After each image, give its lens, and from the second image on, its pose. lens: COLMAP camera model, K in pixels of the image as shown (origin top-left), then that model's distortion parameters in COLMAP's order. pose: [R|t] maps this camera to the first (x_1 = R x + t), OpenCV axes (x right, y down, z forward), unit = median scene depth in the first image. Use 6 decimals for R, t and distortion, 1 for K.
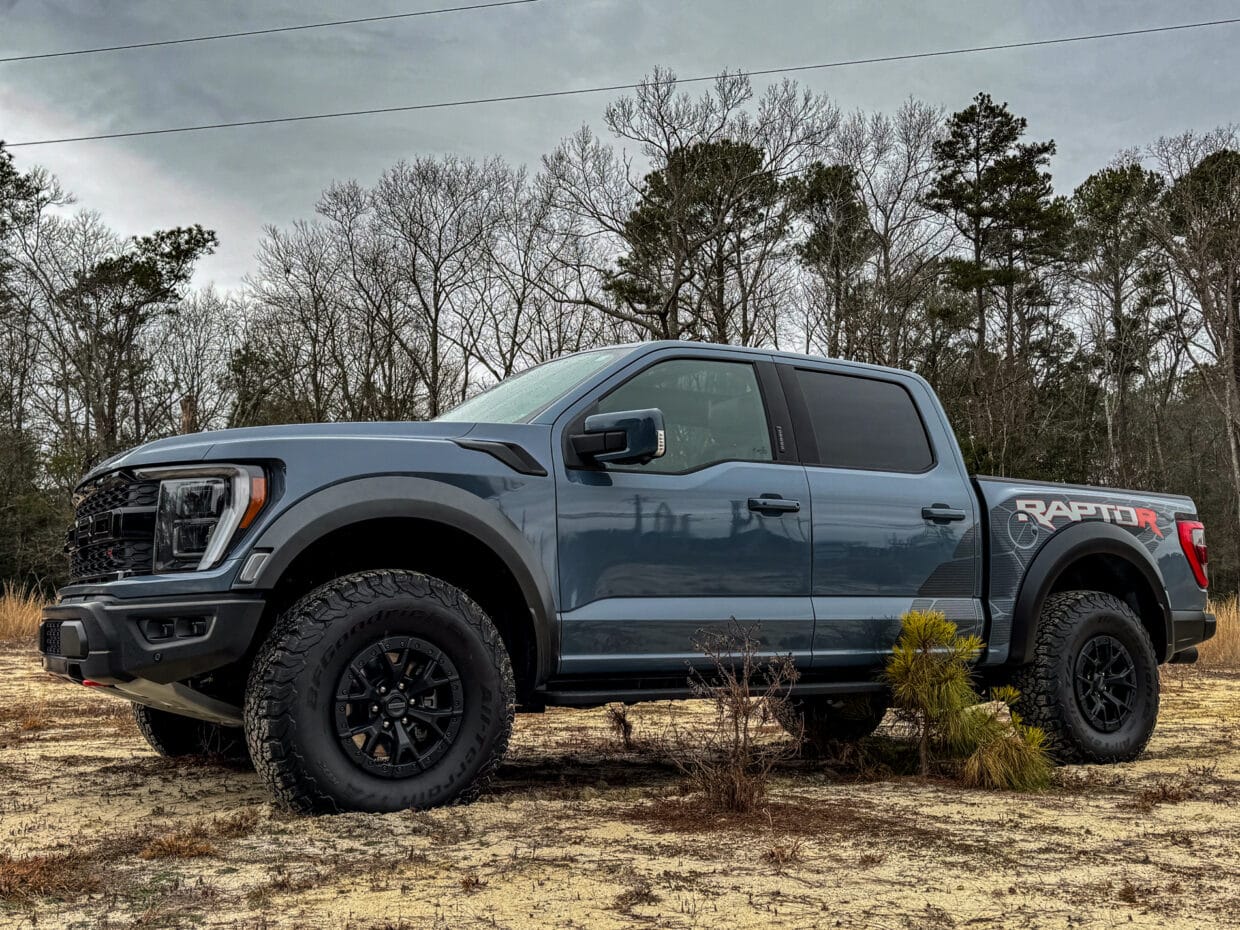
lens RADIAL K [[1226.6, 0, 620.0], [0, 1226.6, 465.0], [0, 0, 1]] dist [0.002511, 0.000639]
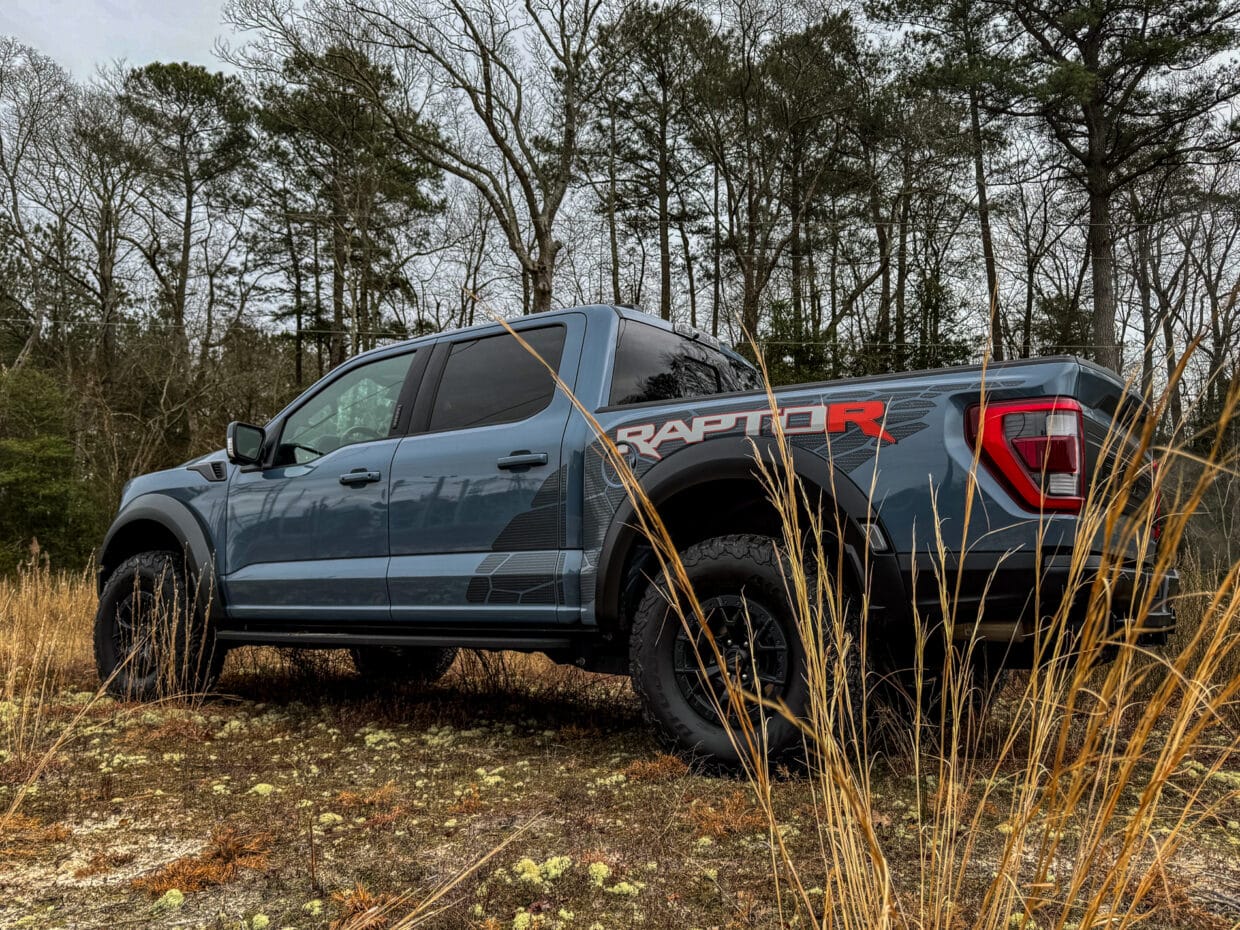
lens RADIAL K [[1057.9, 0, 620.0], [0, 1057.9, 465.0], [0, 0, 1]] dist [0.003388, 0.001435]
pose [[0.399021, -0.110654, -0.910241, 0.963641], [0.117860, 0.990647, -0.068762, 0.100792], [0.909336, -0.079844, 0.408330, 0.703567]]
